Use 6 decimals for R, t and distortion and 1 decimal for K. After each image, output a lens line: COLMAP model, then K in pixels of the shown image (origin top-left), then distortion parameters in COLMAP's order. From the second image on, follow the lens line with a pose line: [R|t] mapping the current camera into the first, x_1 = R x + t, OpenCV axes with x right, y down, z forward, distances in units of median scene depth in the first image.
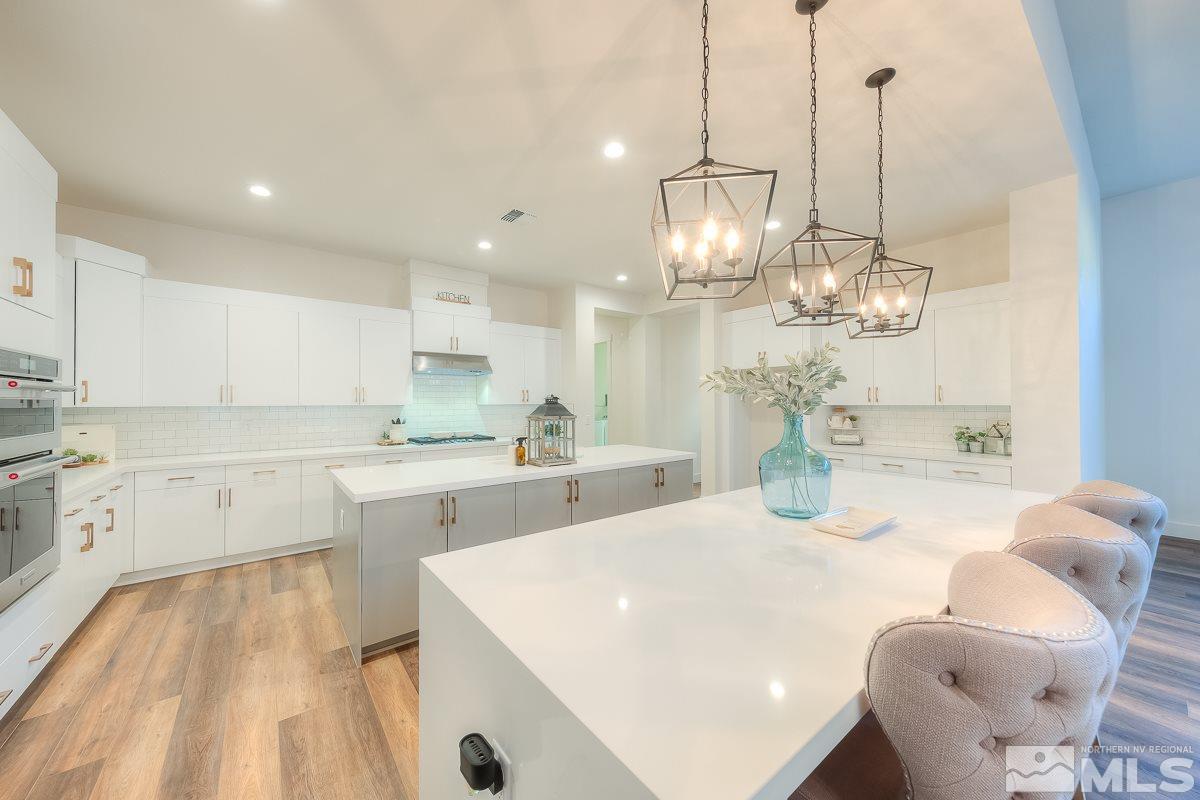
lens RADIAL K [[414.4, 0, 567.2], [0, 414.4, 401.3], [0, 0, 1]] dist [0.001200, 0.000059]
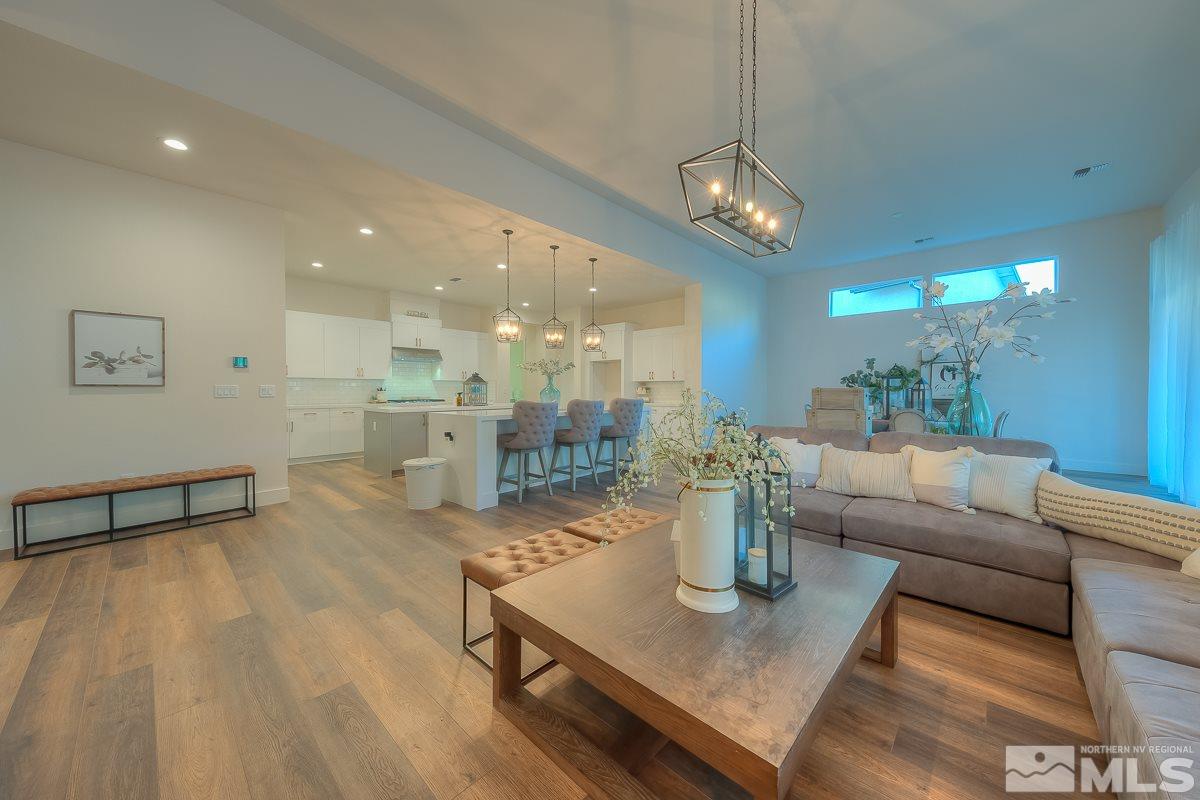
lens RADIAL K [[418.3, 0, 606.3], [0, 418.3, 397.6], [0, 0, 1]] dist [0.003119, 0.000009]
pose [[0.977709, 0.000128, 0.209962, 0.148641], [-0.004794, 0.999753, 0.021713, 0.055975], [-0.209908, -0.022236, 0.977468, -1.080618]]
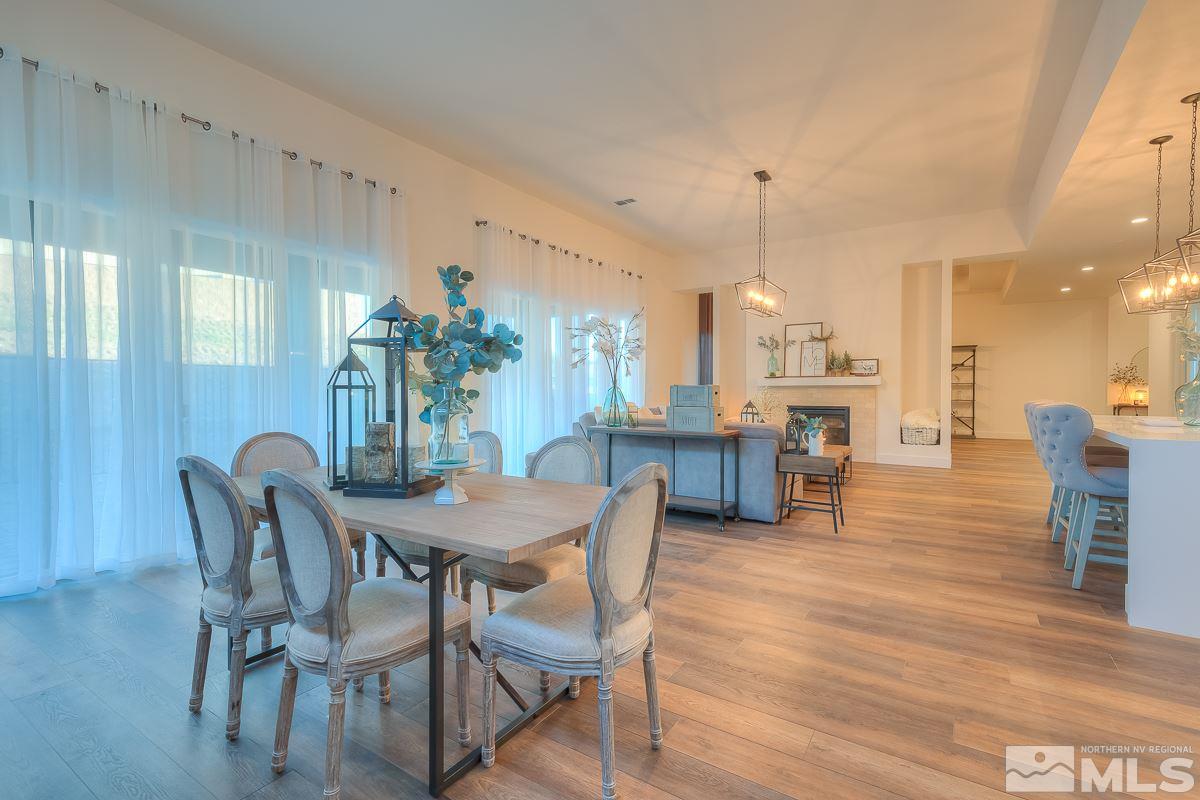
lens RADIAL K [[566.6, 0, 600.0], [0, 566.6, 400.0], [0, 0, 1]] dist [0.017136, 0.000504]
pose [[-0.930424, 0.013987, -0.366219, 1.704803], [0.007600, 0.999793, 0.018877, 0.061147], [0.366407, 0.014780, -0.930337, 1.087751]]
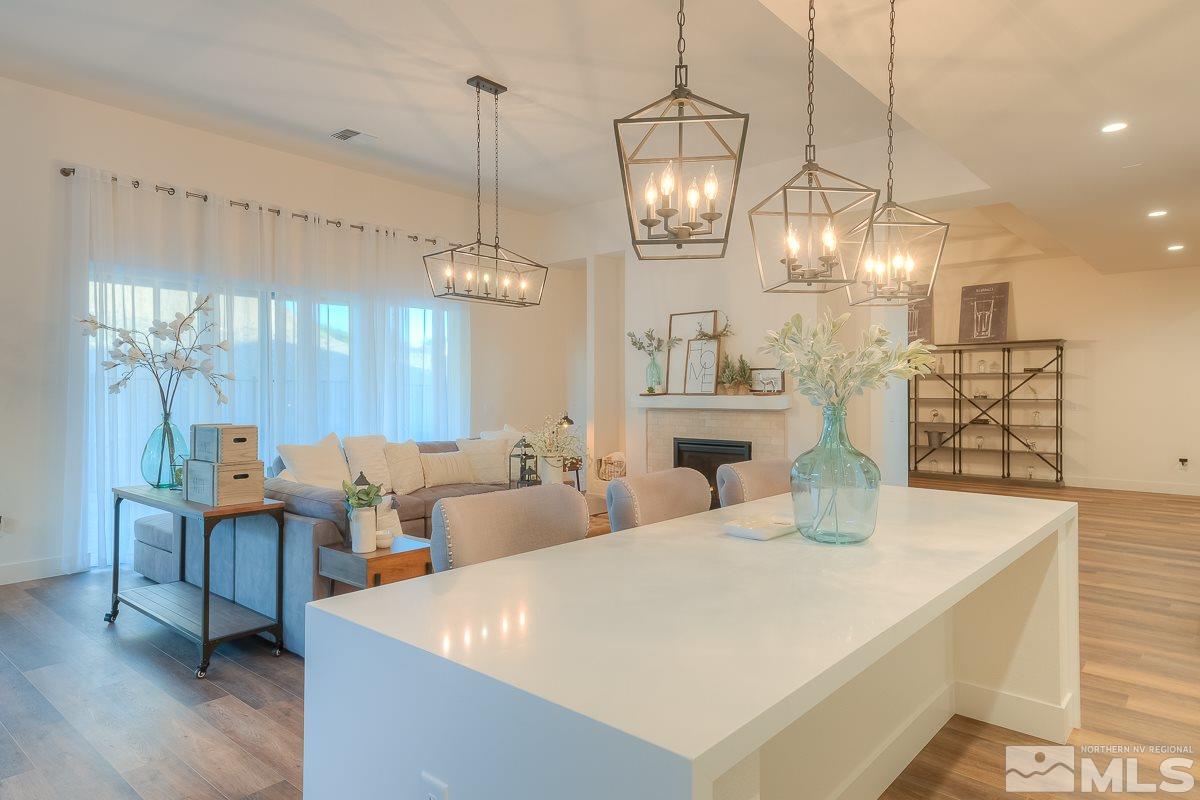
lens RADIAL K [[762.4, 0, 601.5], [0, 762.4, 396.8], [0, 0, 1]] dist [0.026204, 0.001315]
pose [[-0.971077, 0.005919, -0.238695, 0.668270], [0.004824, 0.999975, 0.005175, 0.005067], [0.238719, 0.003874, -0.971081, 1.136143]]
